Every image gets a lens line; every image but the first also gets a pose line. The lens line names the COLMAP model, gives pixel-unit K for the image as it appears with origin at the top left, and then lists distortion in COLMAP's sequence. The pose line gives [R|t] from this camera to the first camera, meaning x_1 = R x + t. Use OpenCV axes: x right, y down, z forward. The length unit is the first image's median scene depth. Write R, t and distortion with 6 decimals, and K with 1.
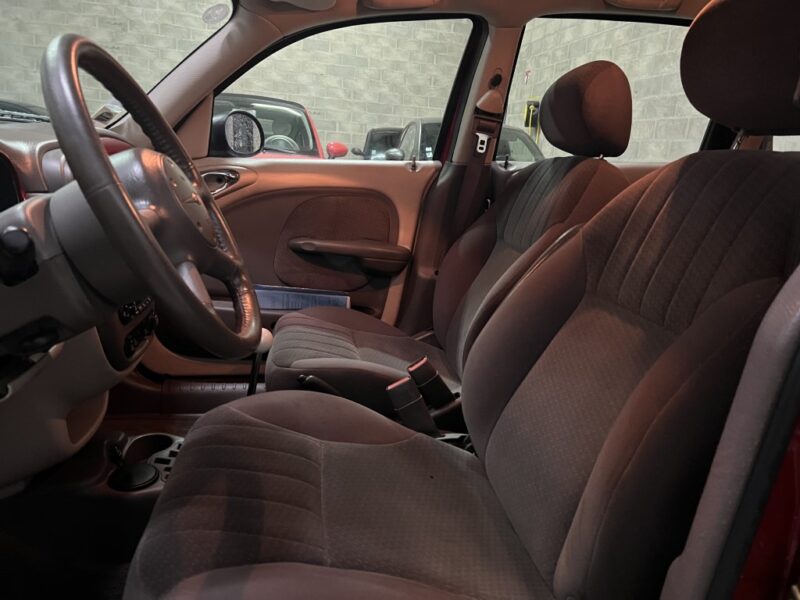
lens RADIAL K [[601.7, 0, 402.7], [0, 601.7, 300.3], [0, 0, 1]] dist [0.043404, -0.044054]
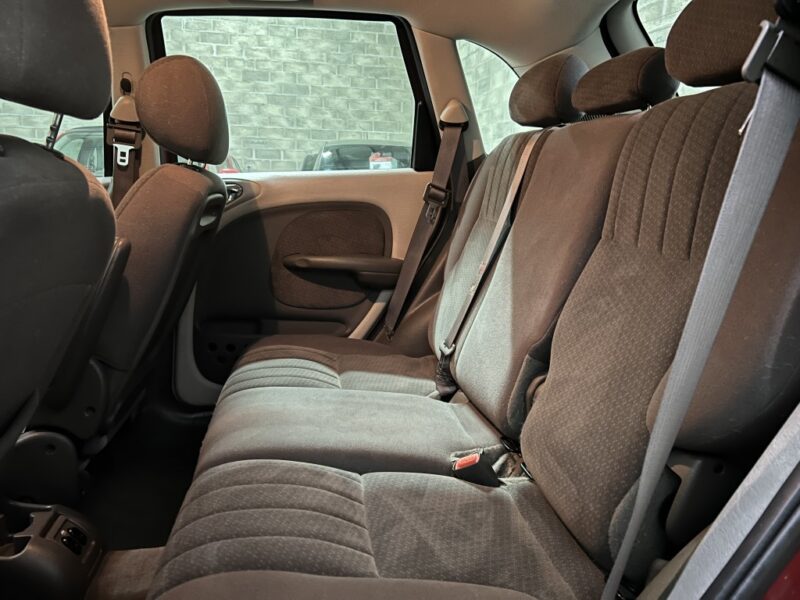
lens RADIAL K [[601.7, 0, 399.9], [0, 601.7, 297.5], [0, 0, 1]] dist [0.043404, -0.044054]
pose [[0.998680, -0.040796, -0.031199, 0.109095], [0.039292, 0.998104, -0.047376, 0.002423], [0.033073, 0.046087, 0.998390, 0.022159]]
